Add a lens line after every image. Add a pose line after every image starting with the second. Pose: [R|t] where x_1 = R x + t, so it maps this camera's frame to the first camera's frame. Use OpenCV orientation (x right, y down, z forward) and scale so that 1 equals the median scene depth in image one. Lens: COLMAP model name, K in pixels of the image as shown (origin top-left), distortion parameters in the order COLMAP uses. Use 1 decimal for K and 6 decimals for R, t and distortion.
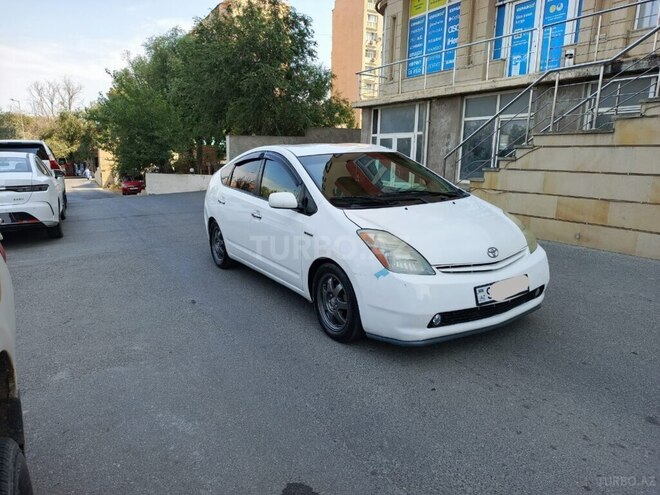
lens RADIAL K [[470.4, 0, 330.0], [0, 470.4, 250.5], [0, 0, 1]] dist [0.020065, -0.011373]
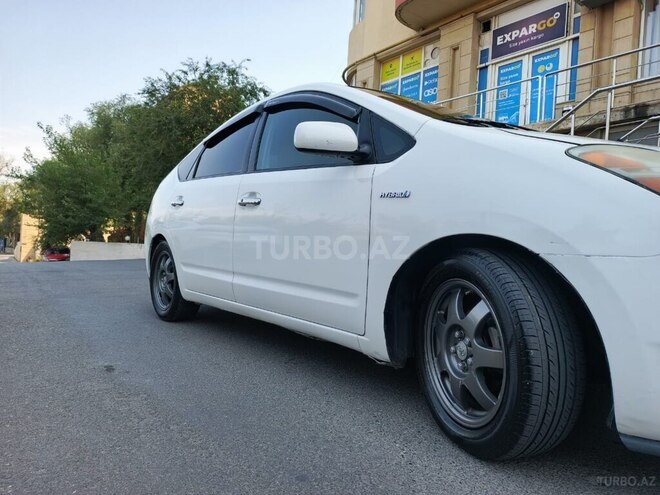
lens RADIAL K [[473.5, 0, 327.8], [0, 473.5, 249.3], [0, 0, 1]] dist [0.012457, -0.003680]
pose [[0.992363, 0.035116, 0.118244, -0.043892], [-0.011491, 0.980770, -0.194827, 0.028108], [-0.122812, 0.191981, 0.973684, 0.159384]]
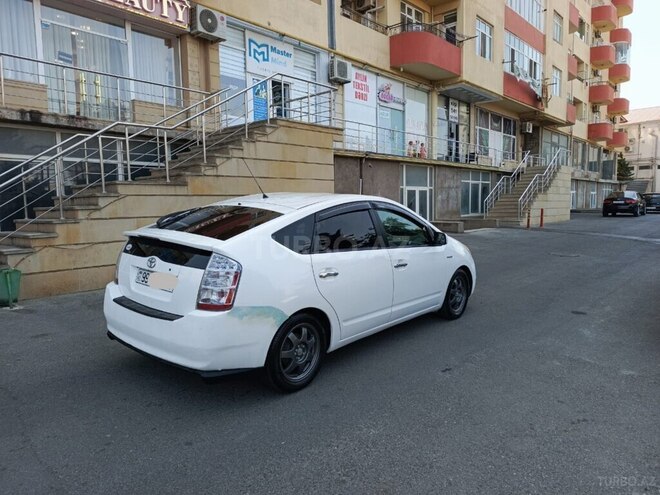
lens RADIAL K [[470.4, 0, 330.0], [0, 470.4, 250.5], [0, 0, 1]] dist [0.020065, -0.011373]
pose [[-0.308696, -0.109480, 0.944839, -0.352202], [0.198380, 0.964098, 0.176525, -0.103843], [-0.930243, 0.241929, -0.275894, 0.474653]]
